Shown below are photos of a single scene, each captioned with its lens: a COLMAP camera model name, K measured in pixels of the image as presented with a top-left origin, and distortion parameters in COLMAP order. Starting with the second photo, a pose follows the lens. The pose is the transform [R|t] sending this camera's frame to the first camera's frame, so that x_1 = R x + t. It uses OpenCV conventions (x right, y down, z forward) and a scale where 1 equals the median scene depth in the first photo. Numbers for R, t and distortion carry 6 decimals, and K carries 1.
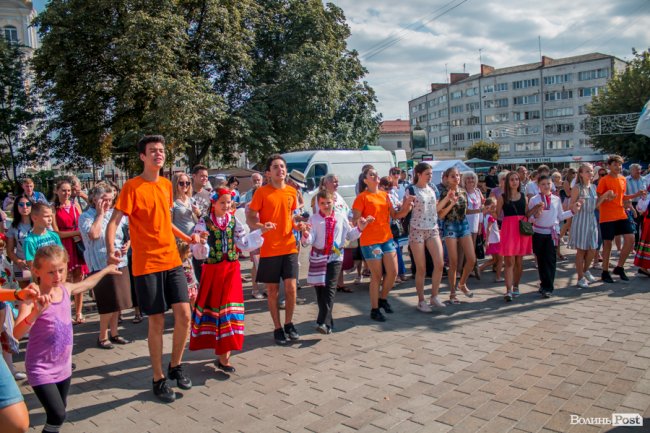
lens RADIAL K [[549.1, 0, 334.9], [0, 549.1, 218.3], [0, 0, 1]] dist [-0.146135, 0.138500]
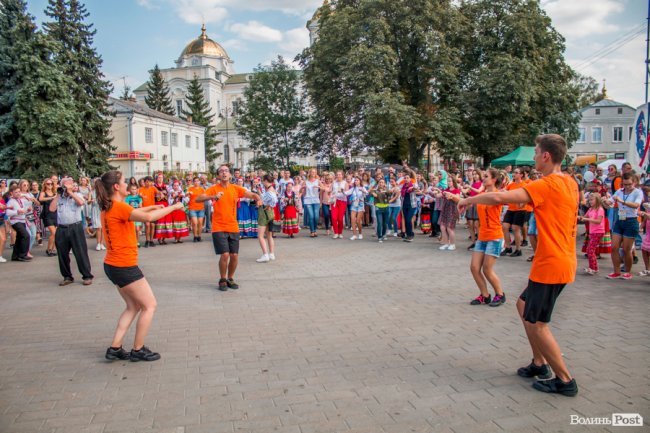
lens RADIAL K [[549.1, 0, 333.7], [0, 549.1, 214.4], [0, 0, 1]] dist [-0.146135, 0.138500]
pose [[0.843755, 0.069659, -0.532189, 0.284060], [-0.061062, 0.997563, 0.033763, -0.001007], [0.533243, 0.004009, 0.845952, -0.165090]]
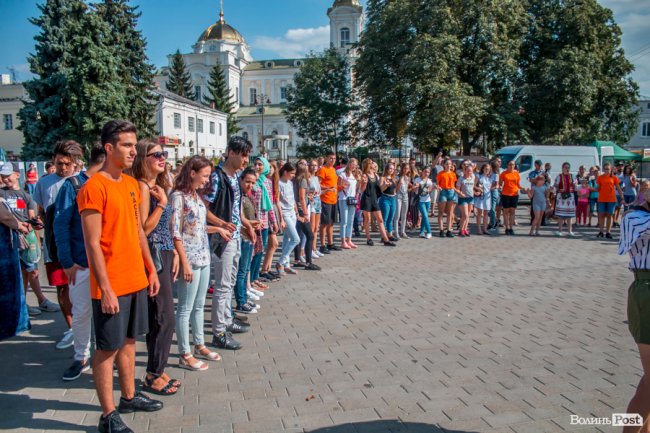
lens RADIAL K [[549.1, 0, 329.9], [0, 549.1, 216.8], [0, 0, 1]] dist [-0.146135, 0.138500]
pose [[0.844266, 0.098160, -0.526858, 0.158547], [-0.080275, 0.995155, 0.056773, 0.009539], [0.529878, -0.005638, 0.848055, -0.231622]]
